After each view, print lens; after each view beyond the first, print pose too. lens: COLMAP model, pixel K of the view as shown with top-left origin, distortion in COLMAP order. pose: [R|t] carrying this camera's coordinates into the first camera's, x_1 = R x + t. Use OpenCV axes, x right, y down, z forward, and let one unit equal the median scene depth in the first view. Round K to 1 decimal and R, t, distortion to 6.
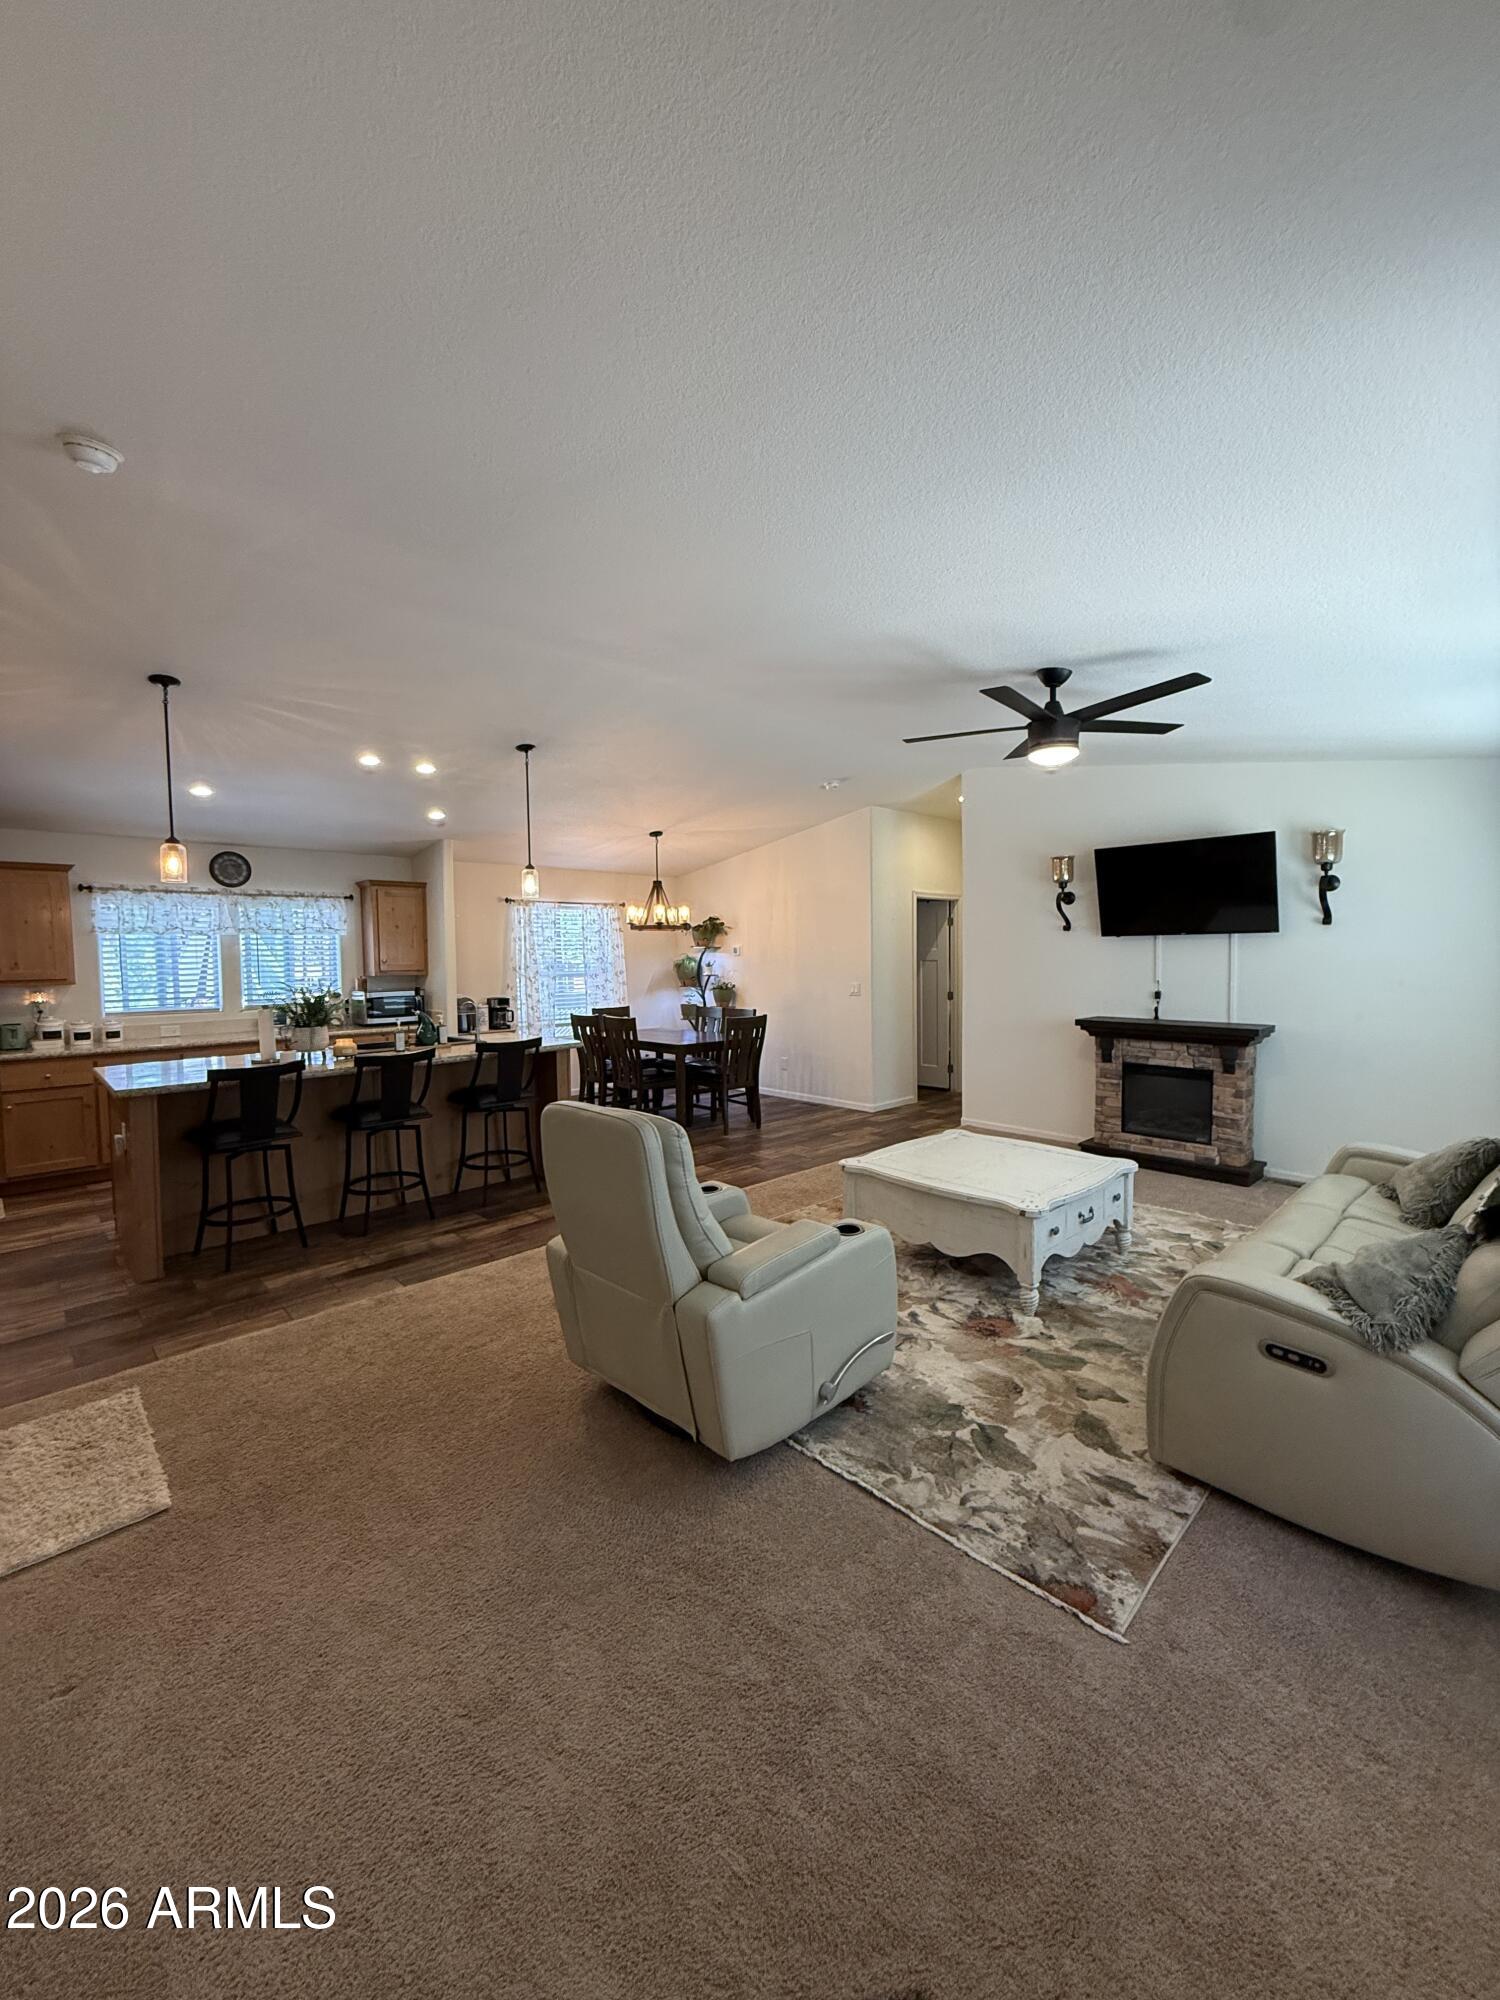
lens RADIAL K [[793.7, 0, 750.4], [0, 793.7, 993.4], [0, 0, 1]] dist [-0.002880, 0.000198]
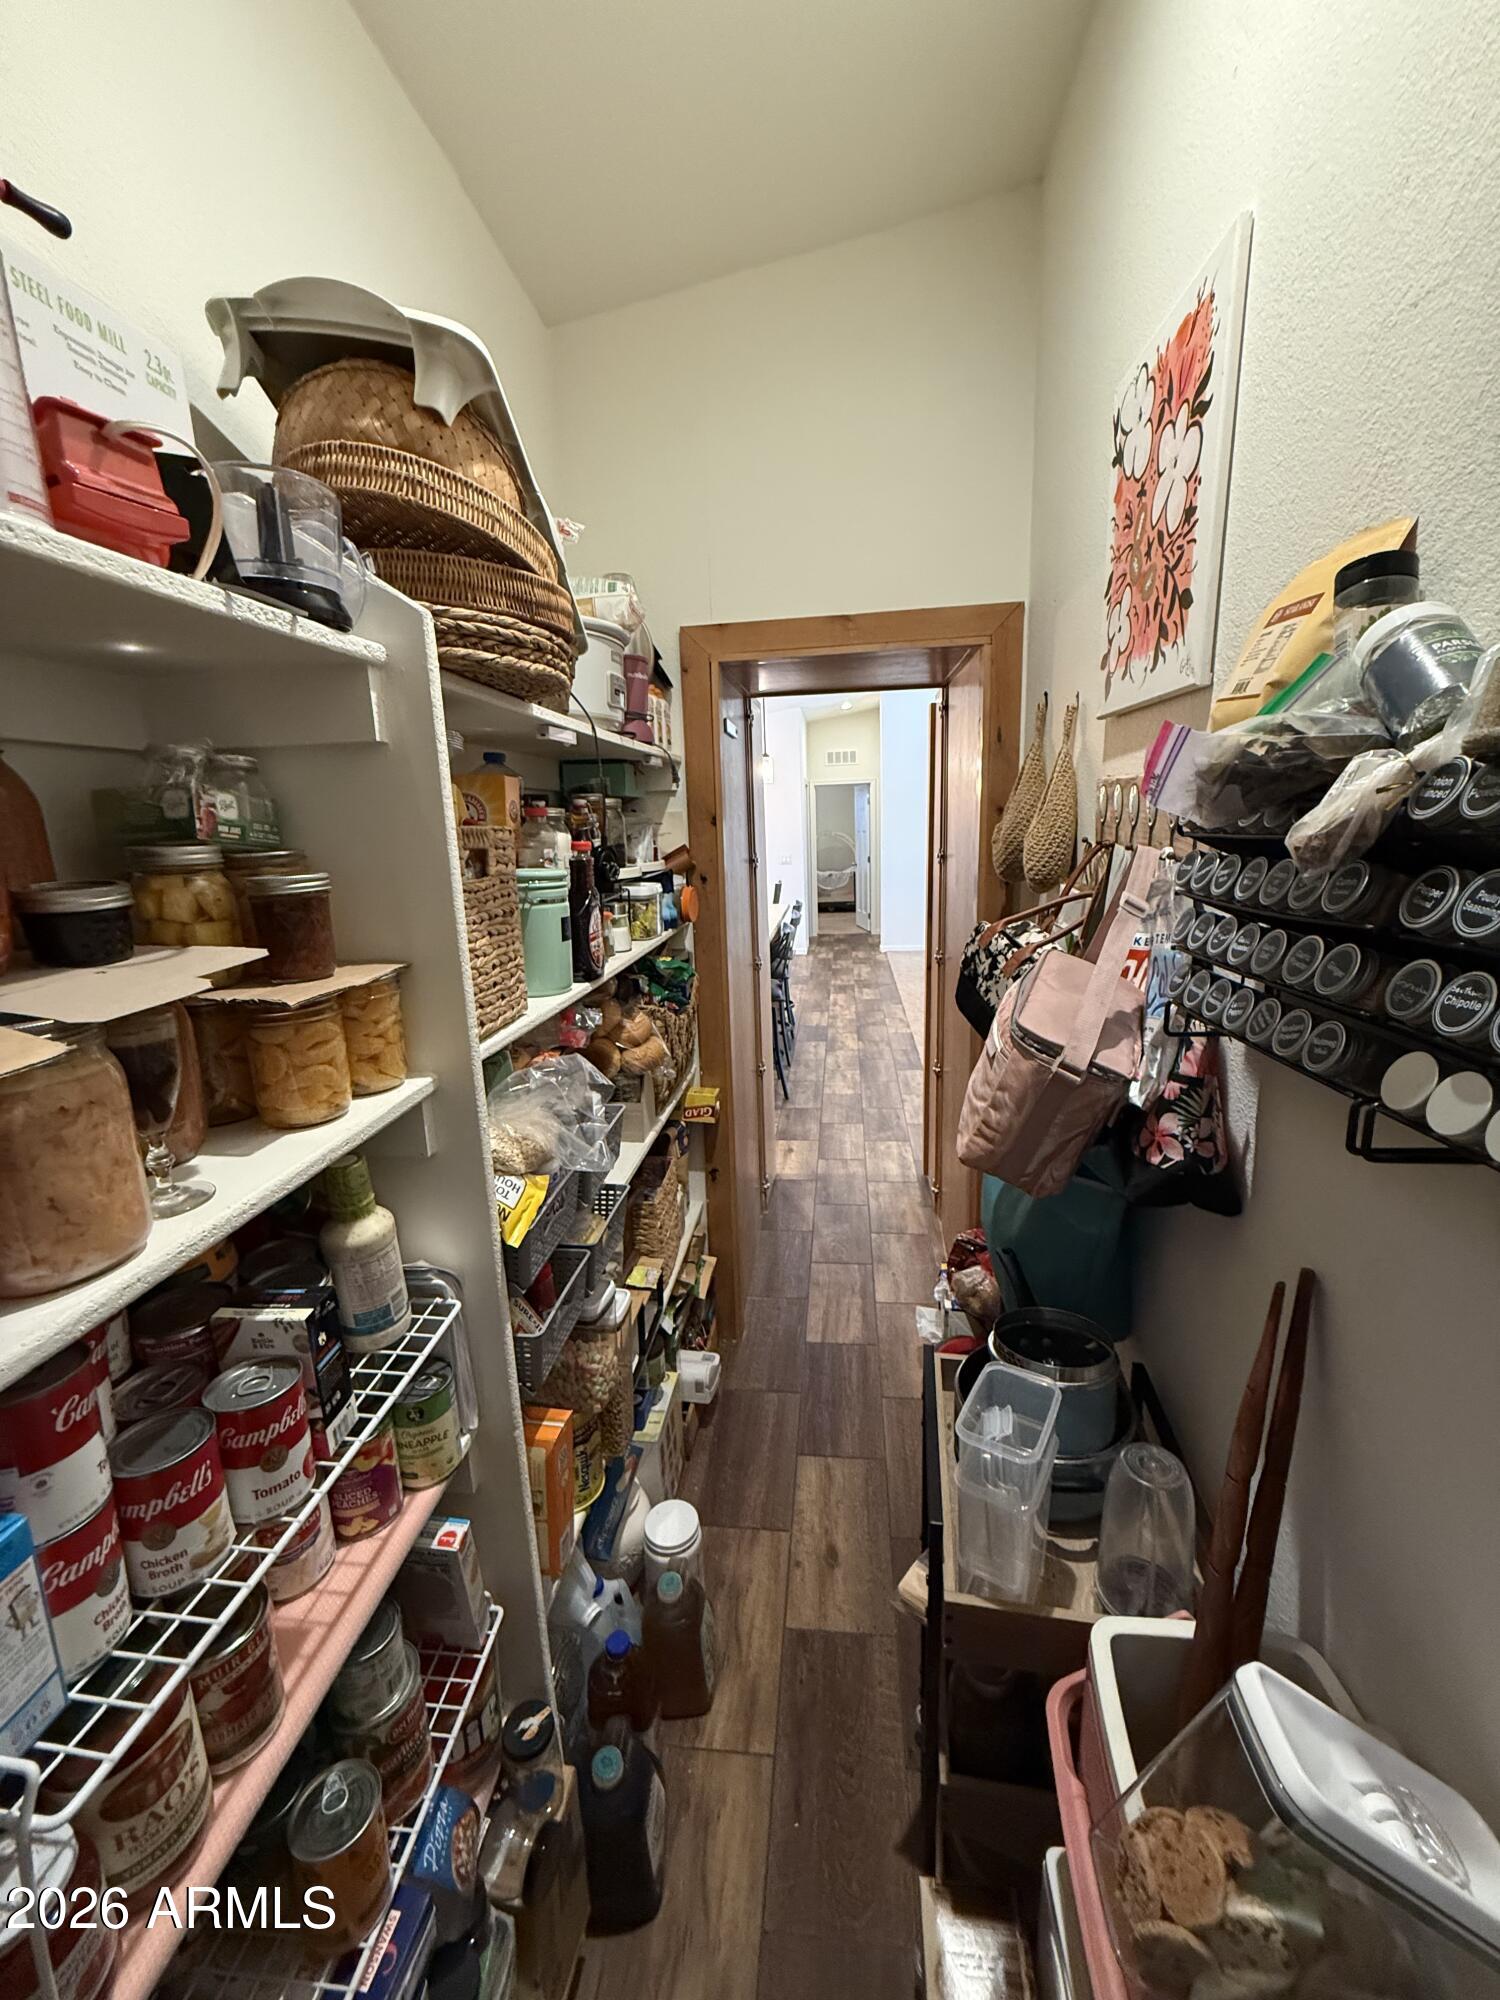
lens RADIAL K [[793.7, 0, 748.9], [0, 793.7, 1001.3], [0, 0, 1]] dist [-0.002880, 0.000198]
pose [[0.769278, -0.146612, 0.621865, -1.102821], [0.052440, 0.984520, 0.167242, -0.003006], [-0.636758, -0.096045, 0.765058, 0.089662]]
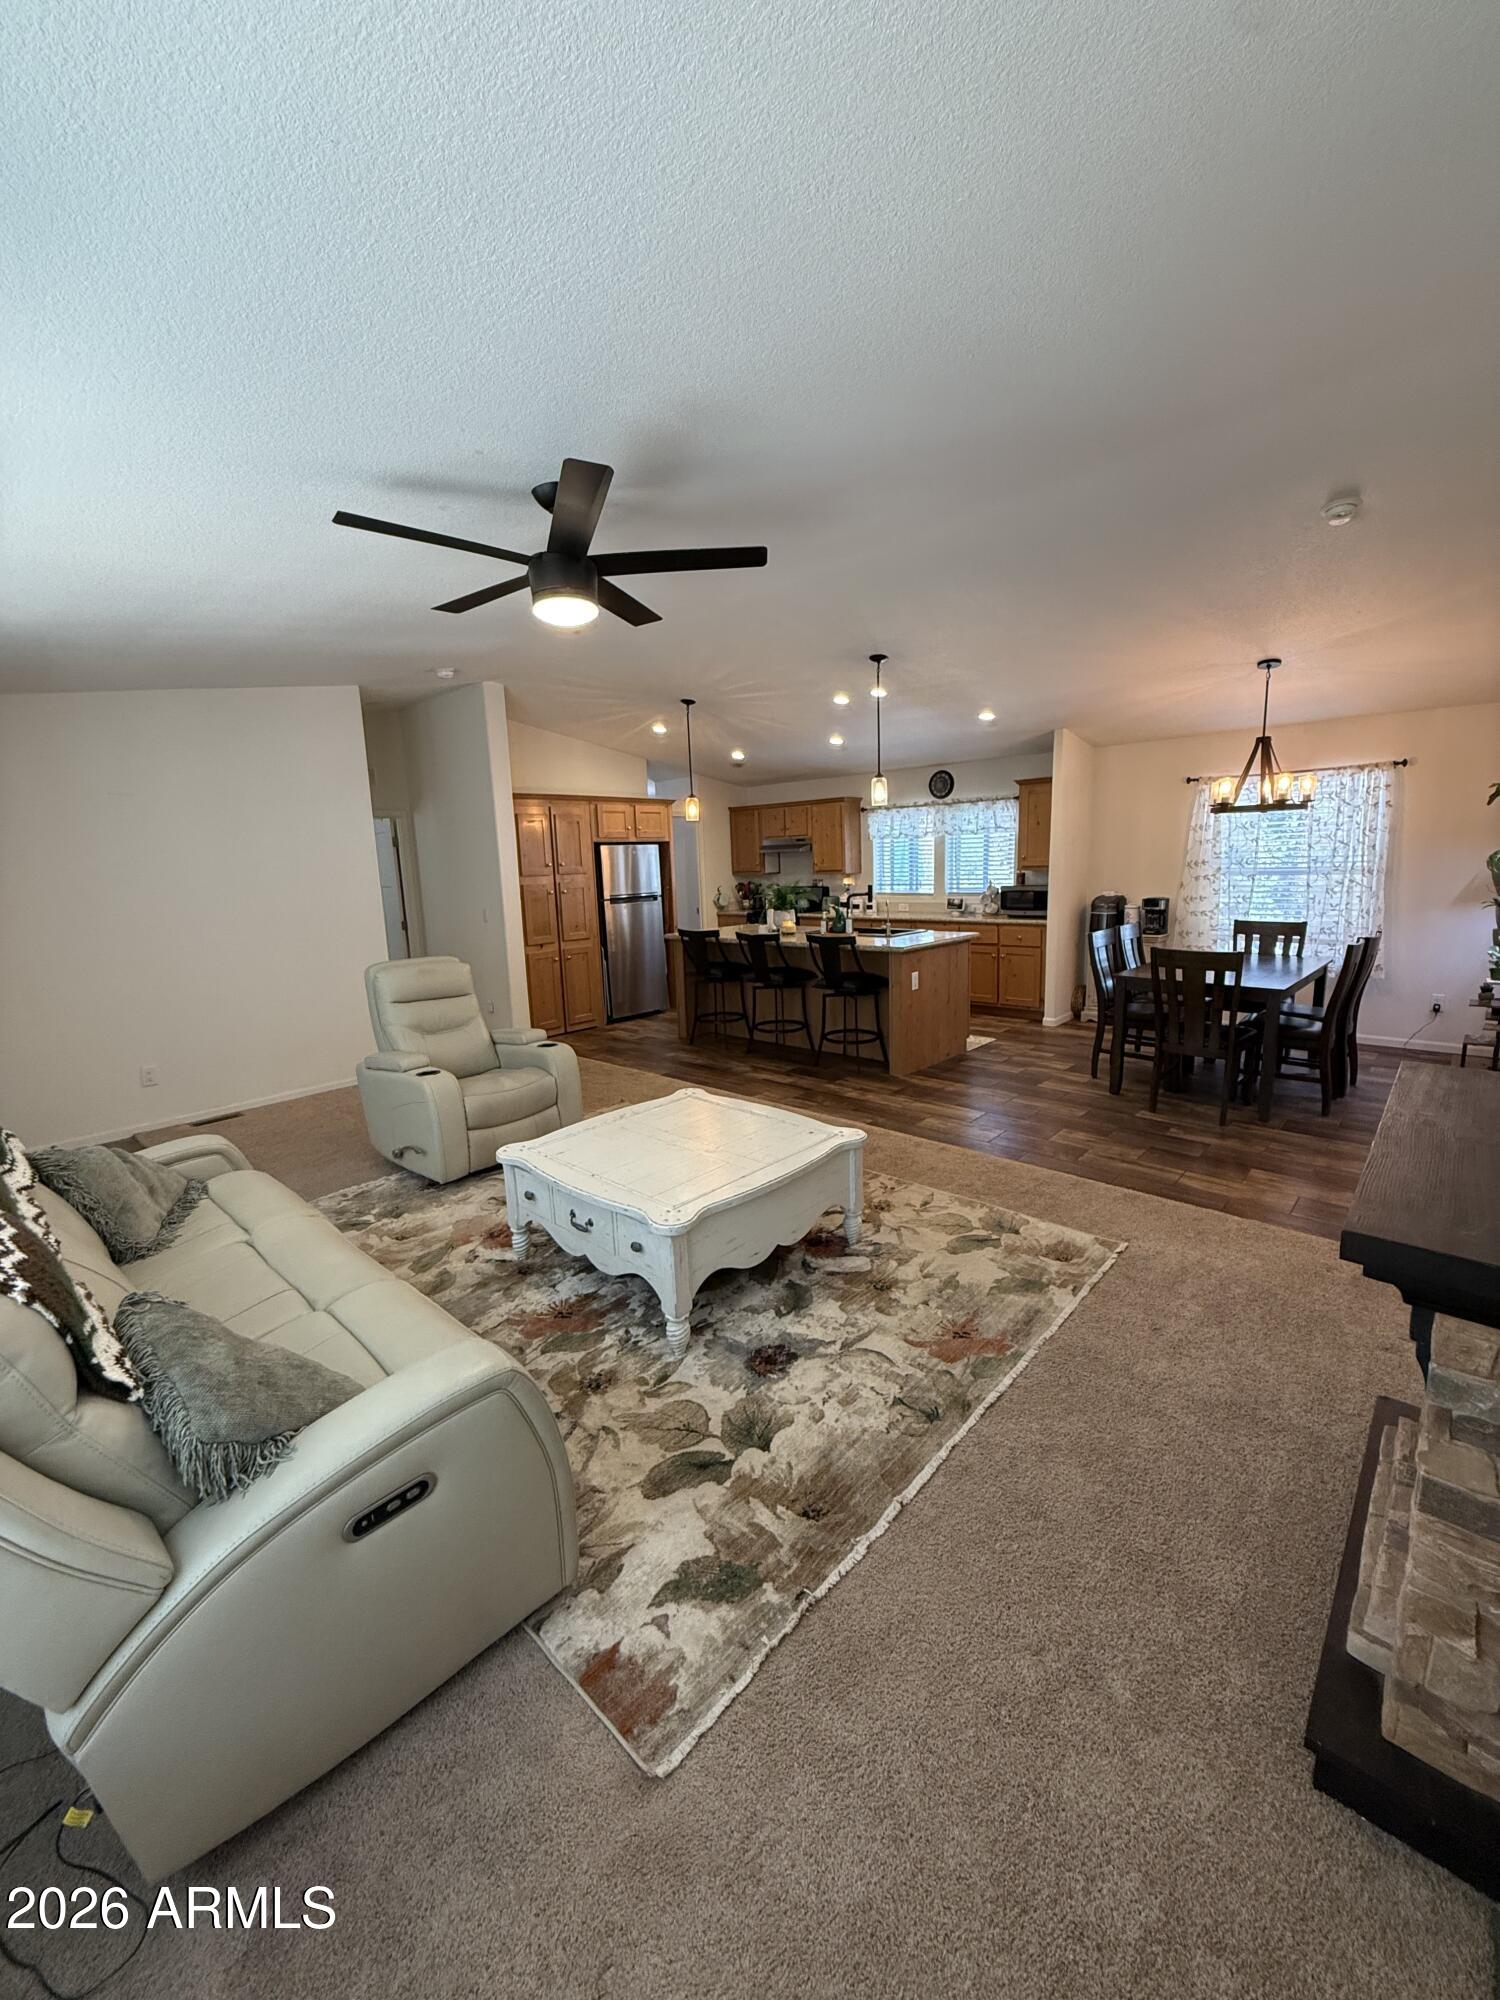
lens RADIAL K [[793.7, 0, 756.1], [0, 793.7, 993.2], [0, 0, 1]] dist [-0.002880, 0.000198]
pose [[0.067131, 0.176442, -0.982019, 0.812897], [-0.016534, 0.984301, 0.175721, -0.057150], [0.997607, 0.004440, 0.068994, 0.781006]]
